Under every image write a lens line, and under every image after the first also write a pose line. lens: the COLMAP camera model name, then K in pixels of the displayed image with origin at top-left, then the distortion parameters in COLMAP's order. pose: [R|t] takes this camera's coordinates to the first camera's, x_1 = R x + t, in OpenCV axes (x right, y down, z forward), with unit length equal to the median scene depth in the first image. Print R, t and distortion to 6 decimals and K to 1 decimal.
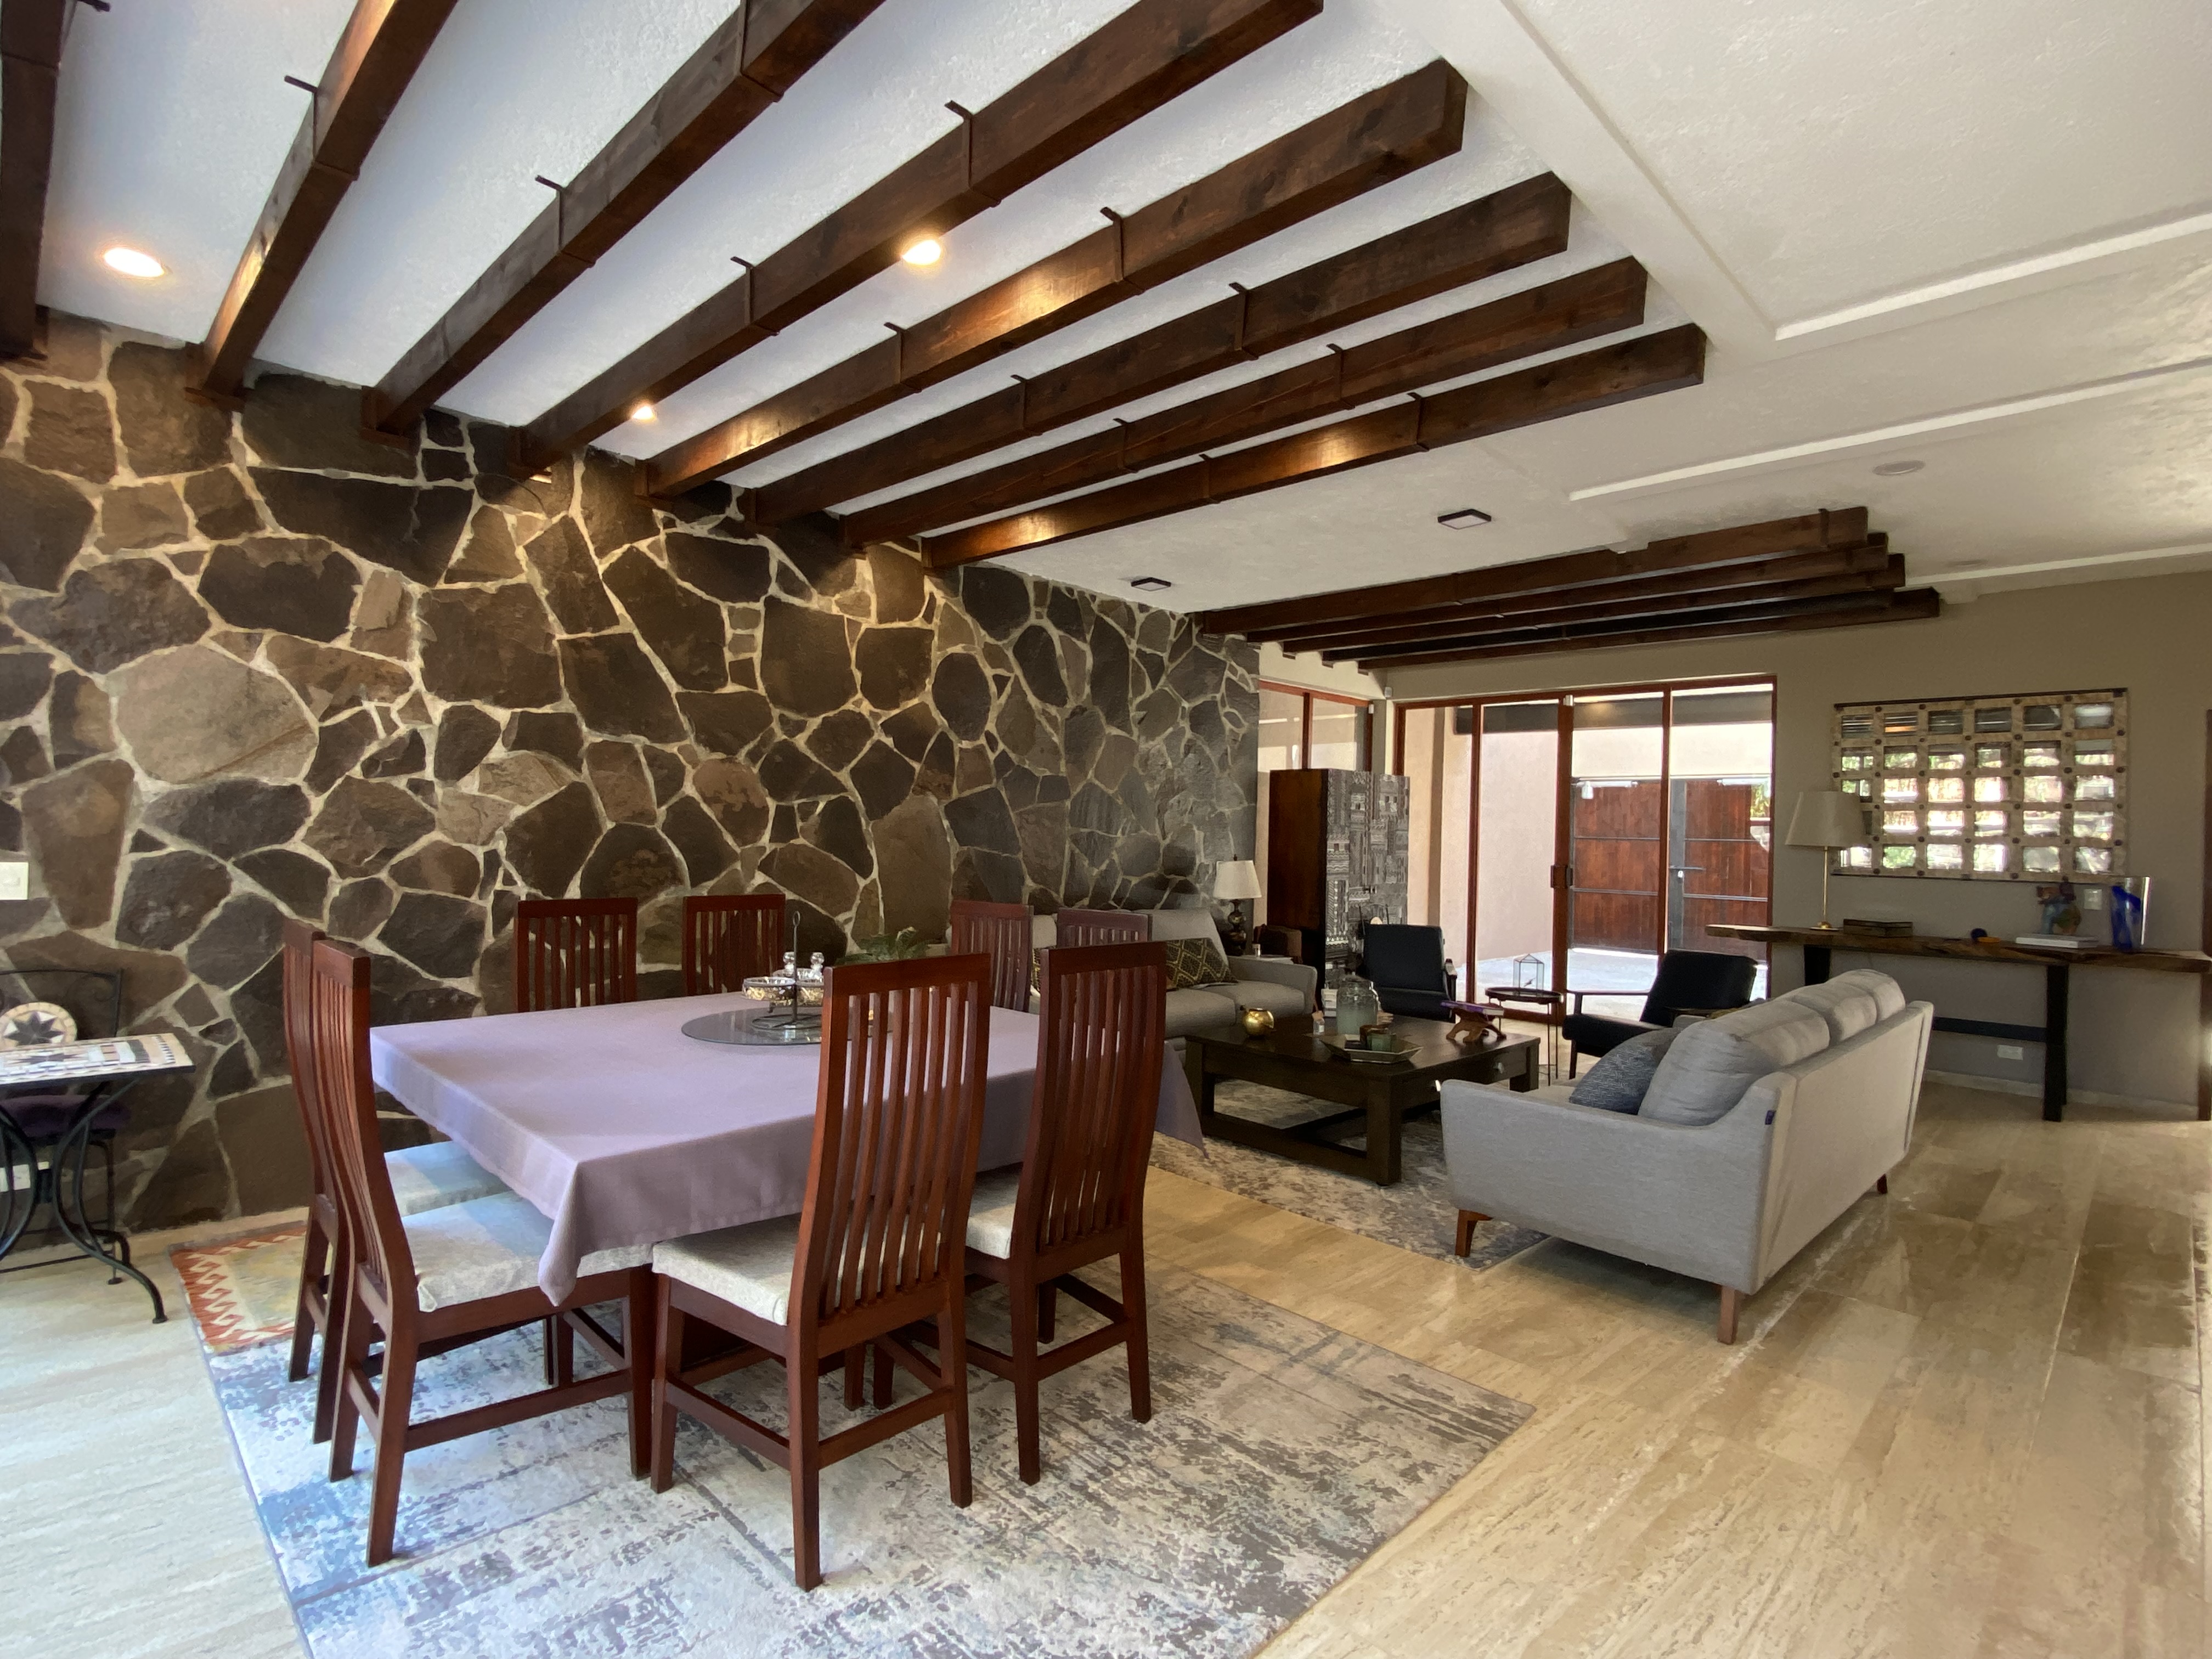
lens RADIAL K [[1088.6, 0, 1106.0], [0, 1088.6, 829.5], [0, 0, 1]] dist [0.089873, -0.085632]
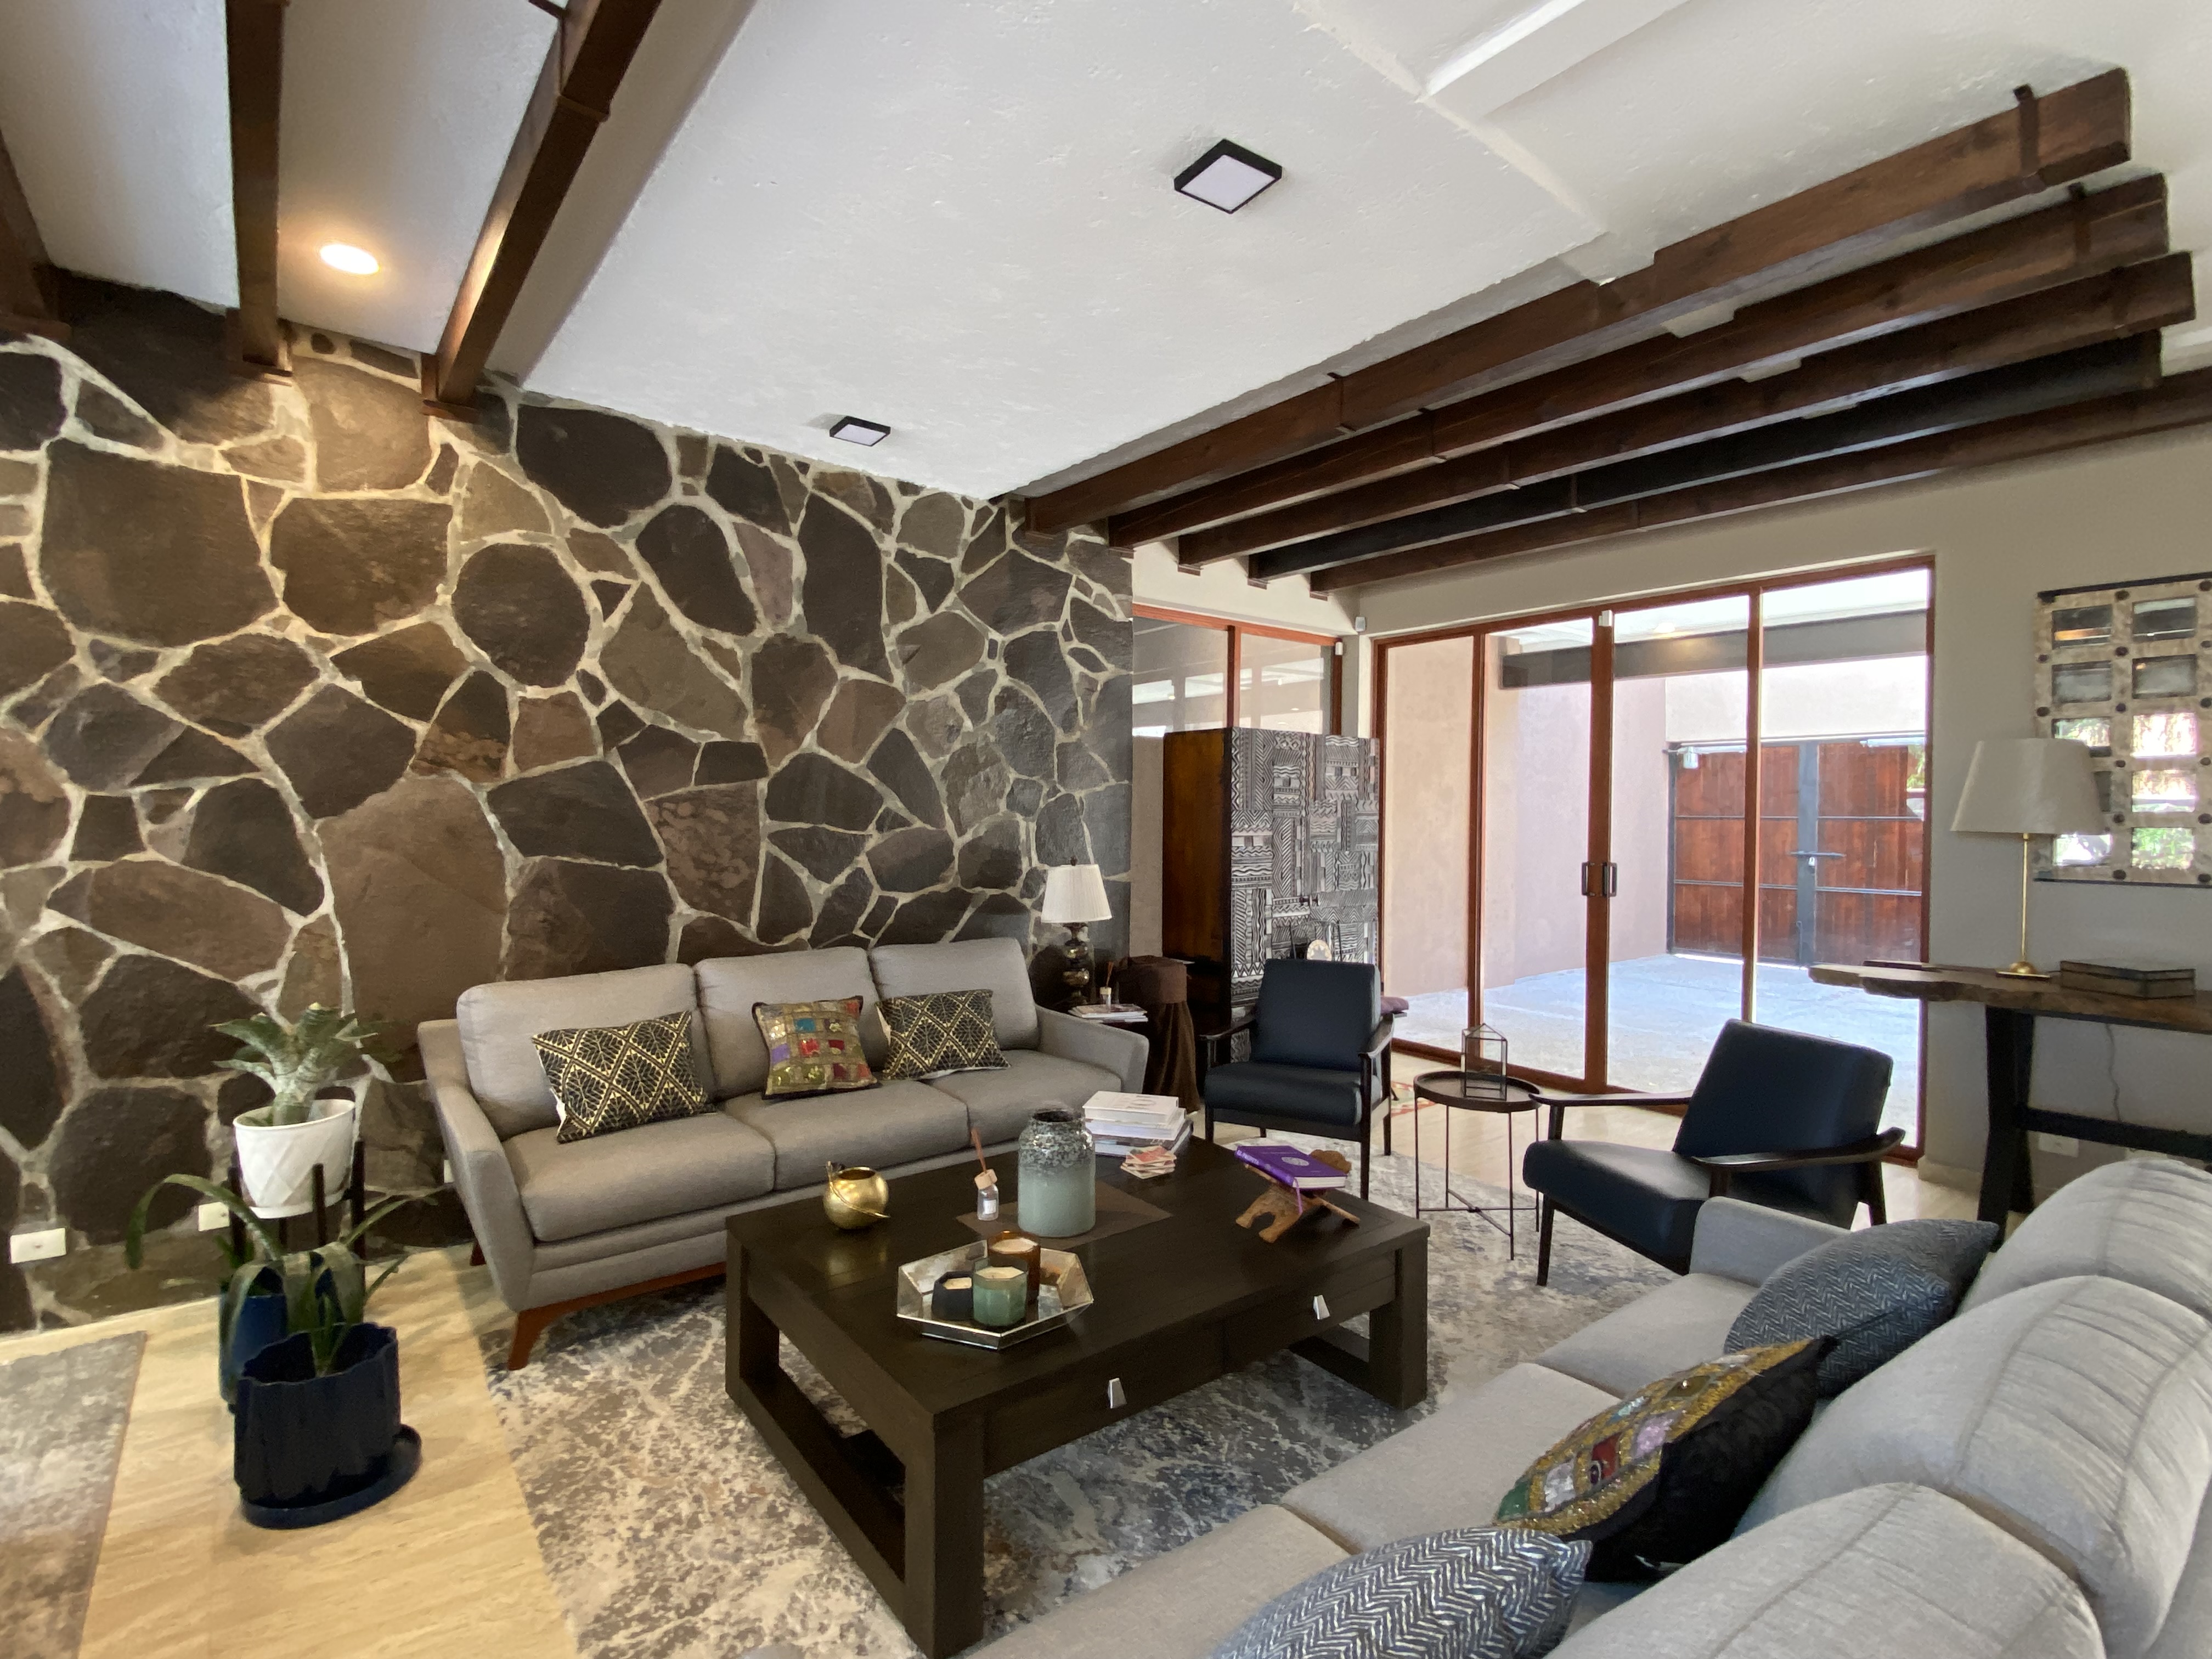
lens RADIAL K [[1044.5, 0, 1108.2], [0, 1044.5, 833.8], [0, 0, 1]] dist [0.039919, -0.031010]
pose [[0.991657, -0.014459, -0.128091, 0.295557], [0.016905, 0.999695, 0.018027, -0.002749], [0.127792, -0.020042, 0.991599, 0.477967]]
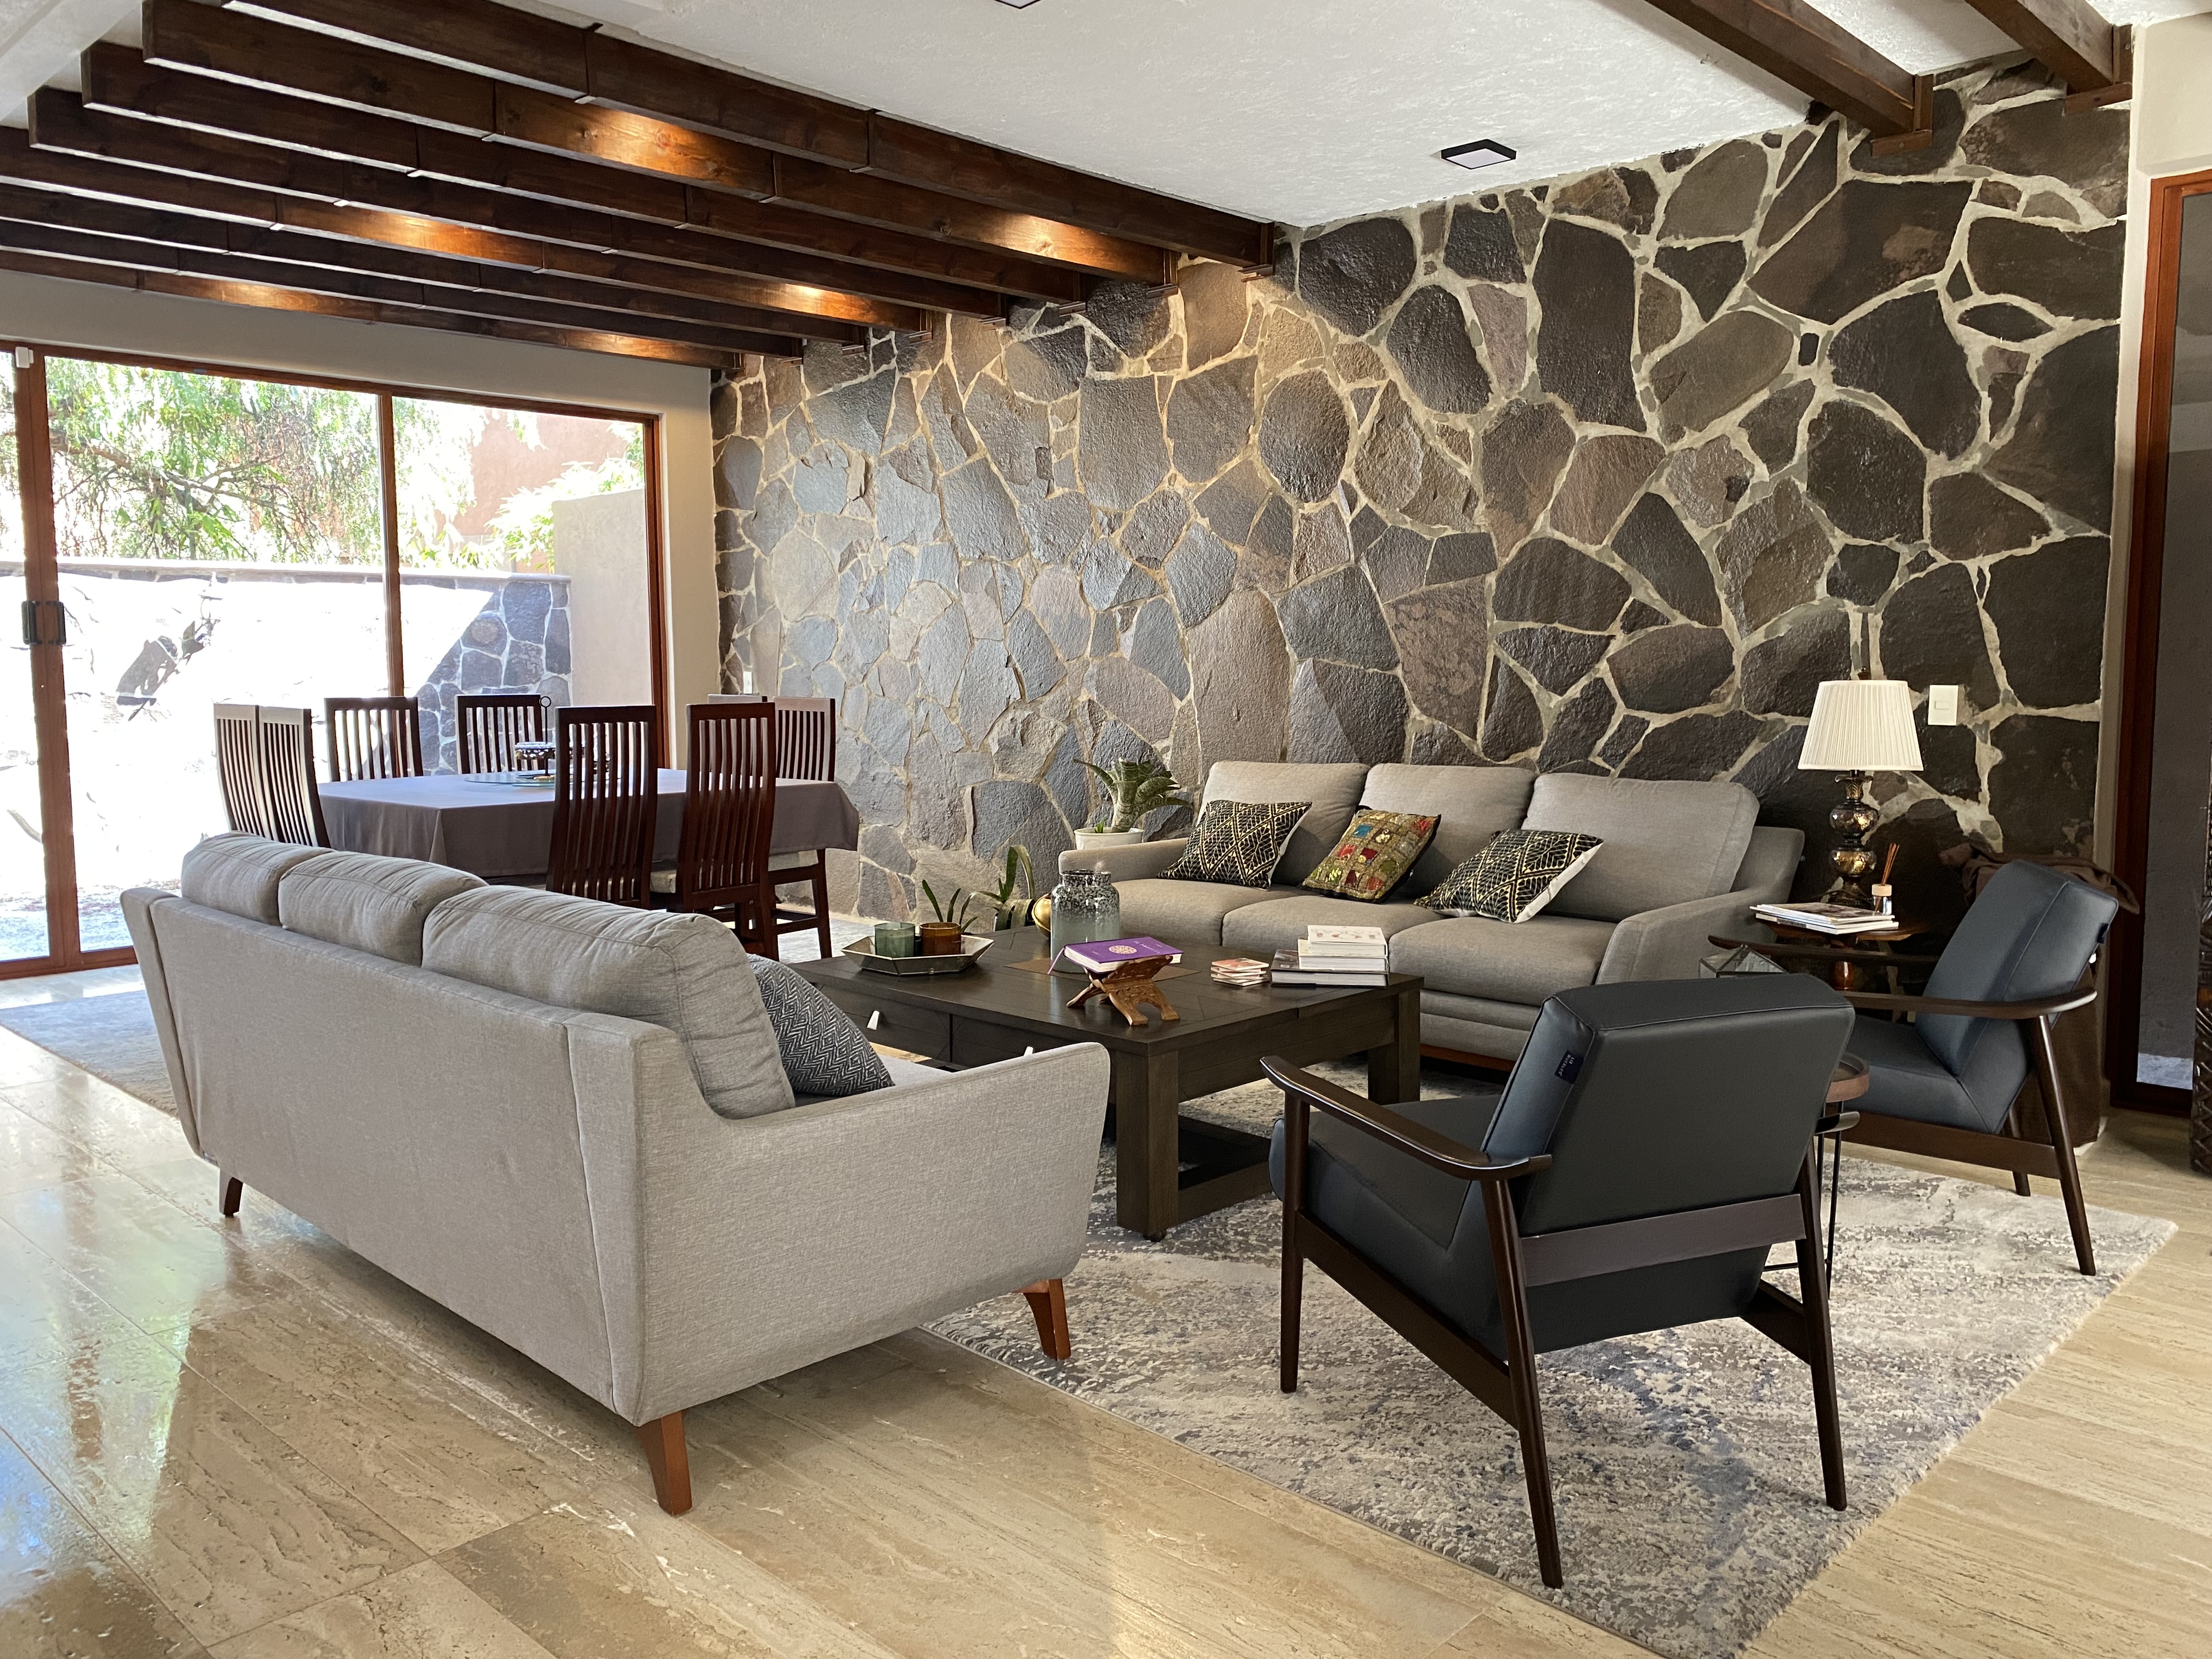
lens RADIAL K [[1684.3, 0, 1134.5], [0, 1684.3, 816.6], [0, 0, 1]] dist [0.023155, -0.007772]
pose [[0.023561, 0.068118, -0.997399, 1.013015], [0.006499, 0.997644, 0.068289, 0.046140], [0.999701, -0.008091, 0.023063, 0.933934]]
